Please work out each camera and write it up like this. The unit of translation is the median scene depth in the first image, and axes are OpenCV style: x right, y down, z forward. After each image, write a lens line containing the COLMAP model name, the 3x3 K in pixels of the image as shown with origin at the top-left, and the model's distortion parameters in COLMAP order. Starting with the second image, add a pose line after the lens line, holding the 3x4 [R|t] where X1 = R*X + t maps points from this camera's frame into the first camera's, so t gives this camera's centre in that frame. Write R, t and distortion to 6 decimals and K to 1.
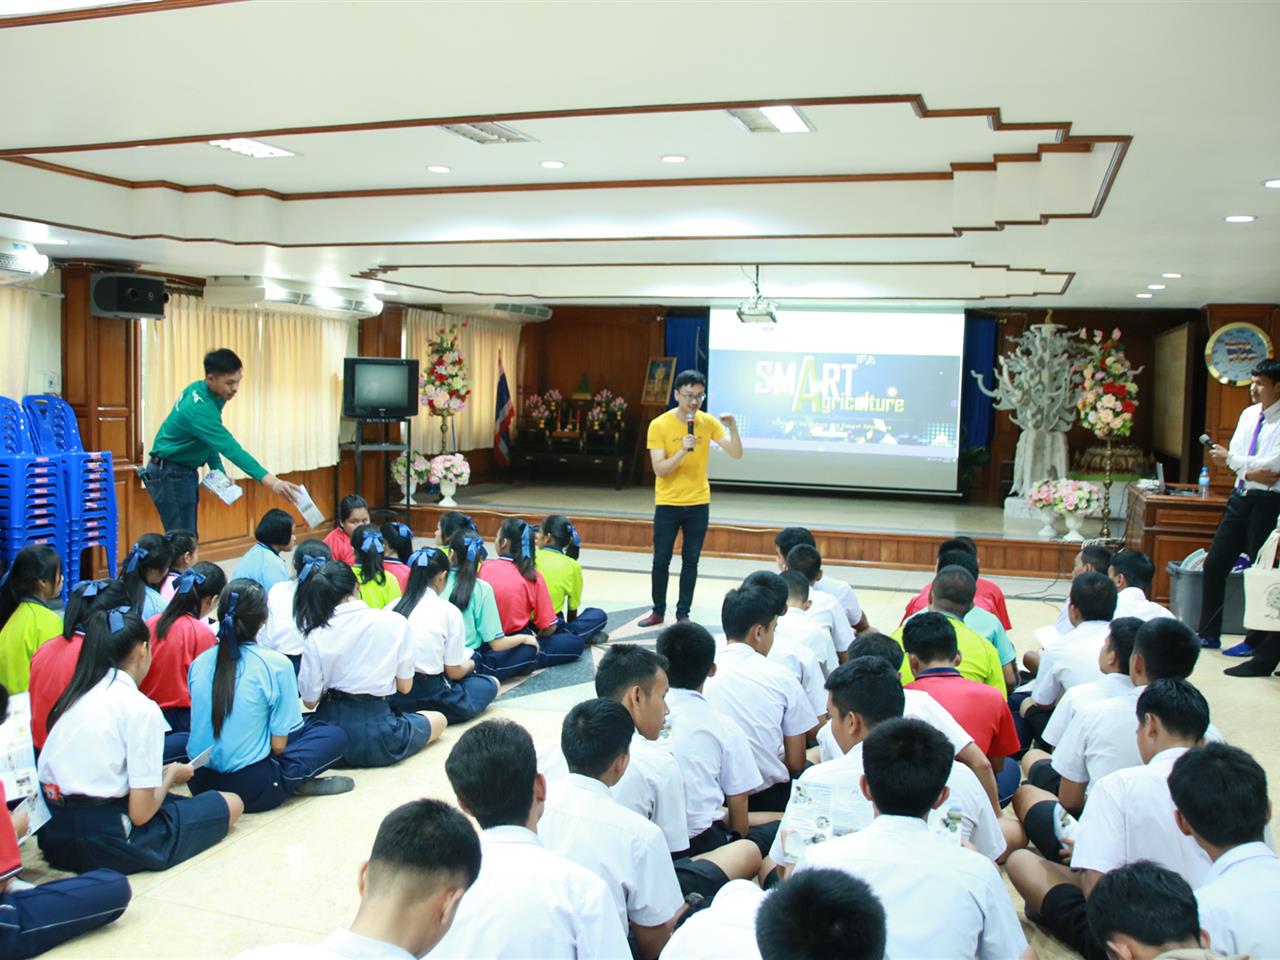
lens RADIAL K [[1251.8, 0, 640.0], [0, 1251.8, 480.0], [0, 0, 1]] dist [-0.134128, 0.223274]
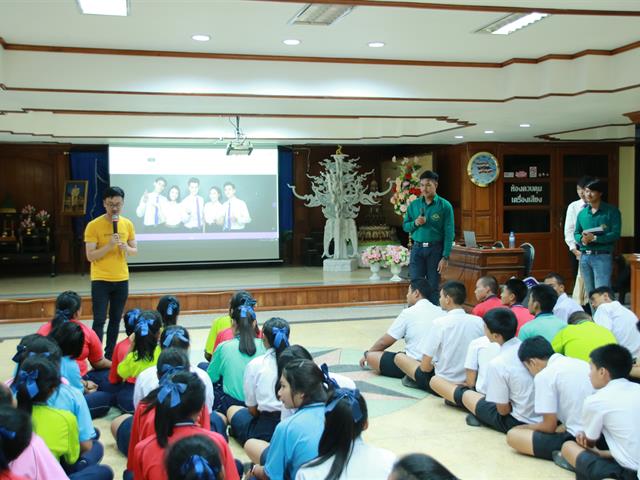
lens RADIAL K [[787.1, 0, 320.0], [0, 787.1, 240.0], [0, 0, 1]] dist [-0.021518, 0.497421]
pose [[0.842448, -0.063332, 0.535043, -0.266777], [0.073908, 0.997264, 0.001673, -0.014142], [-0.533685, 0.038135, 0.844823, 0.115660]]
